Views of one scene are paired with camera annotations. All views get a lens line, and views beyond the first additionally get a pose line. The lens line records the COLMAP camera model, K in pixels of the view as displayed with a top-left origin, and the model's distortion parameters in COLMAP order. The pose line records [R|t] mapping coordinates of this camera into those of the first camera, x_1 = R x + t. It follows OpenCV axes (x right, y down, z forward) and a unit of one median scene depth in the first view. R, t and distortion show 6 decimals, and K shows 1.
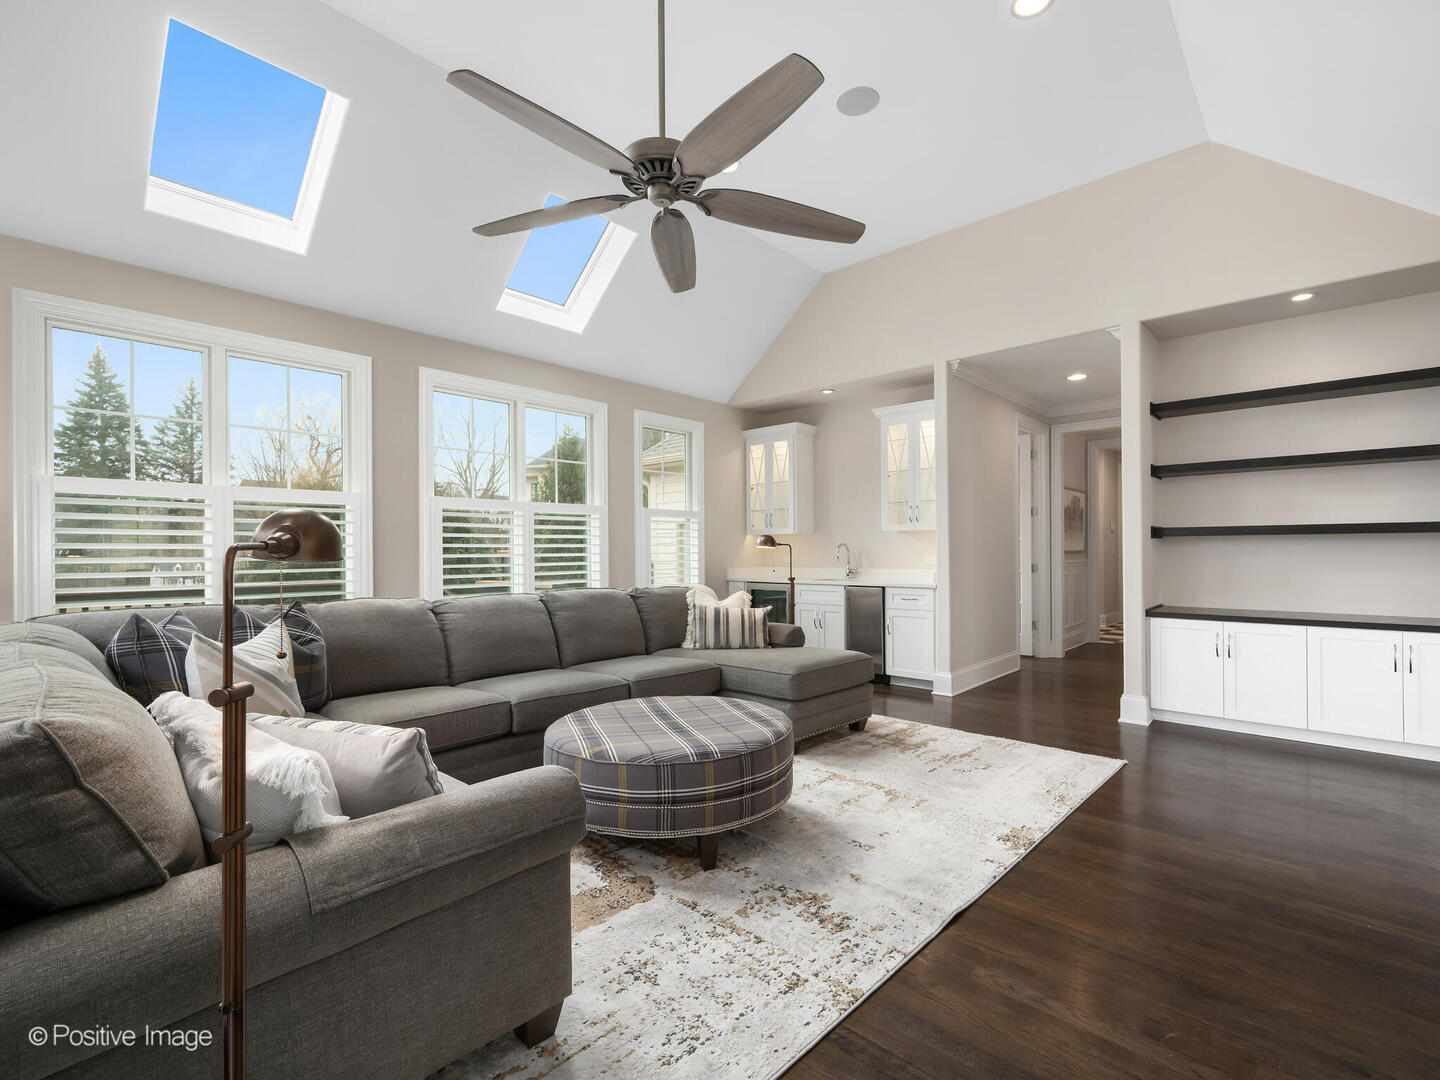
lens RADIAL K [[675.4, 0, 728.7], [0, 675.4, 546.1], [0, 0, 1]] dist [0.021295, 0.000141]
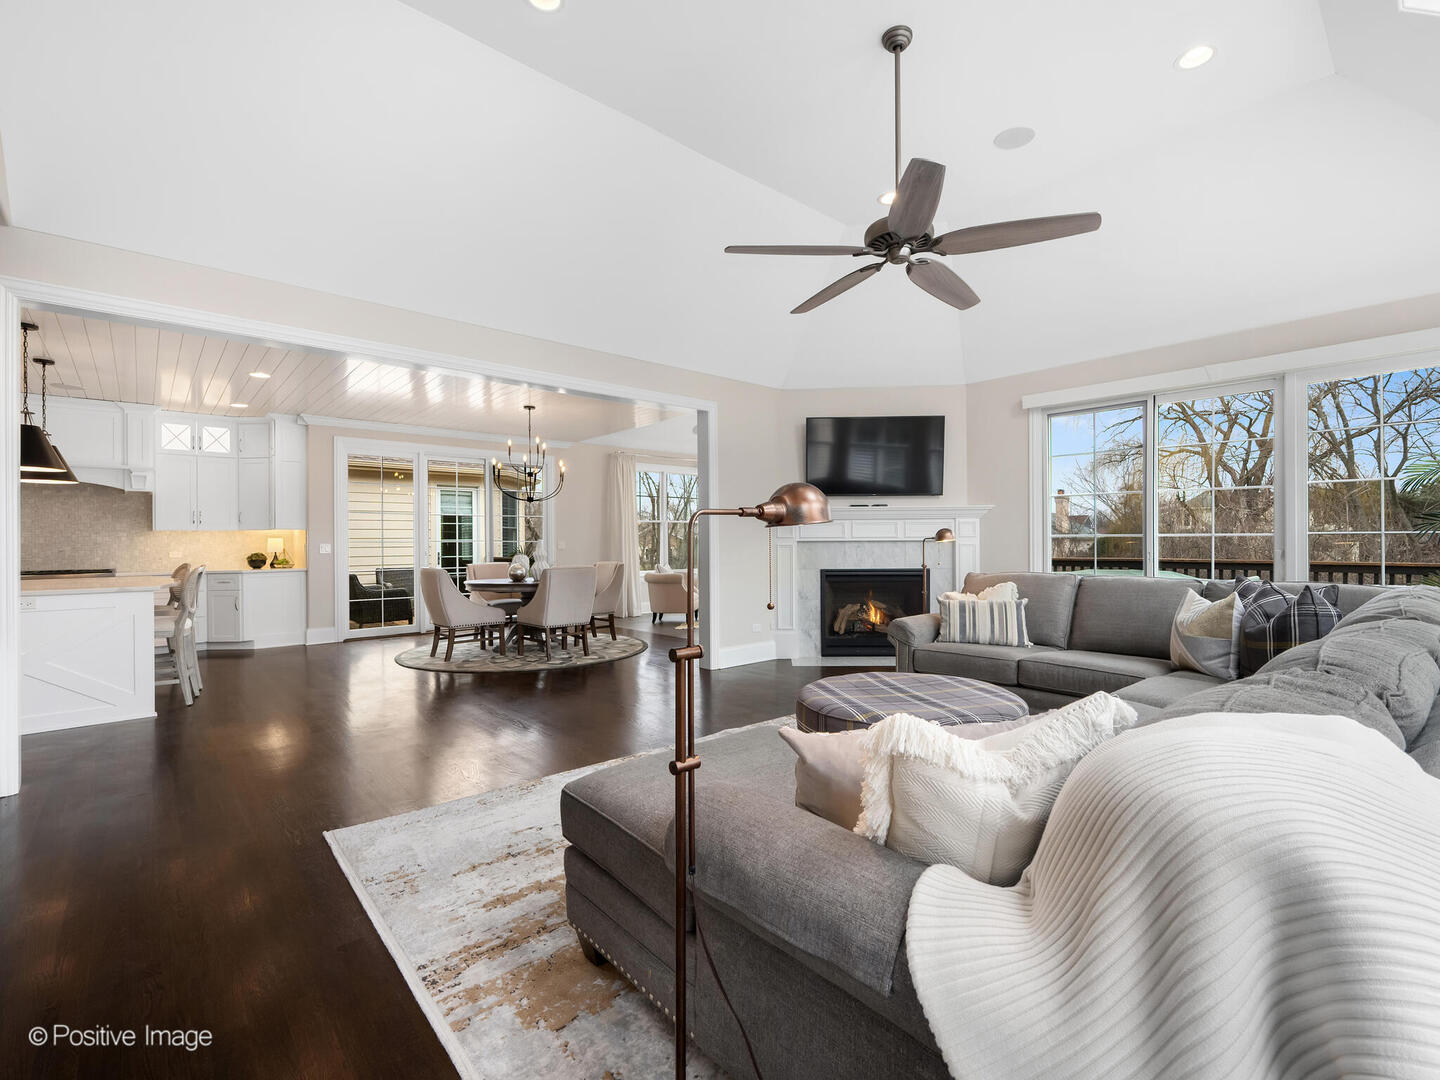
lens RADIAL K [[675.4, 0, 728.7], [0, 675.4, 546.1], [0, 0, 1]] dist [0.021295, 0.000141]
pose [[-0.995276, 0.017103, 0.095572, 0.069375], [0.016891, 0.999853, -0.003026, 0.012837], [-0.095610, -0.001398, -0.995418, 1.600803]]
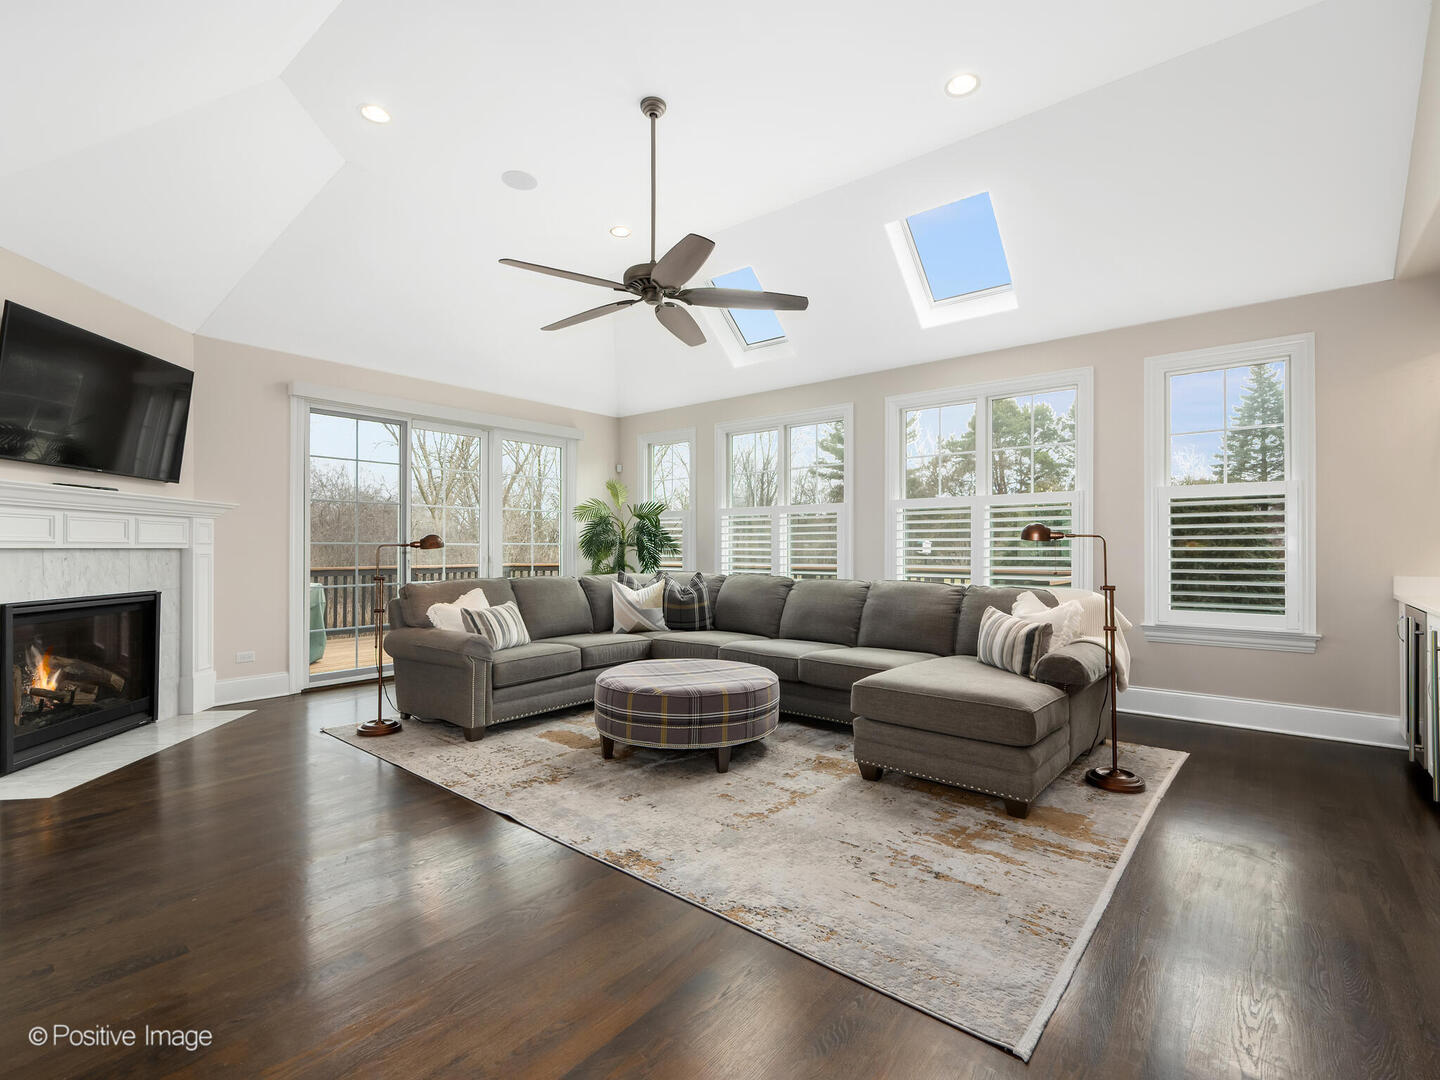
lens RADIAL K [[675.4, 0, 728.7], [0, 675.4, 546.1], [0, 0, 1]] dist [0.021295, 0.000141]
pose [[0.059910, 0.010925, -0.998144, 0.948054], [0.007874, 0.999904, 0.011417, -0.007968], [0.998173, -0.008543, 0.059818, 0.753098]]
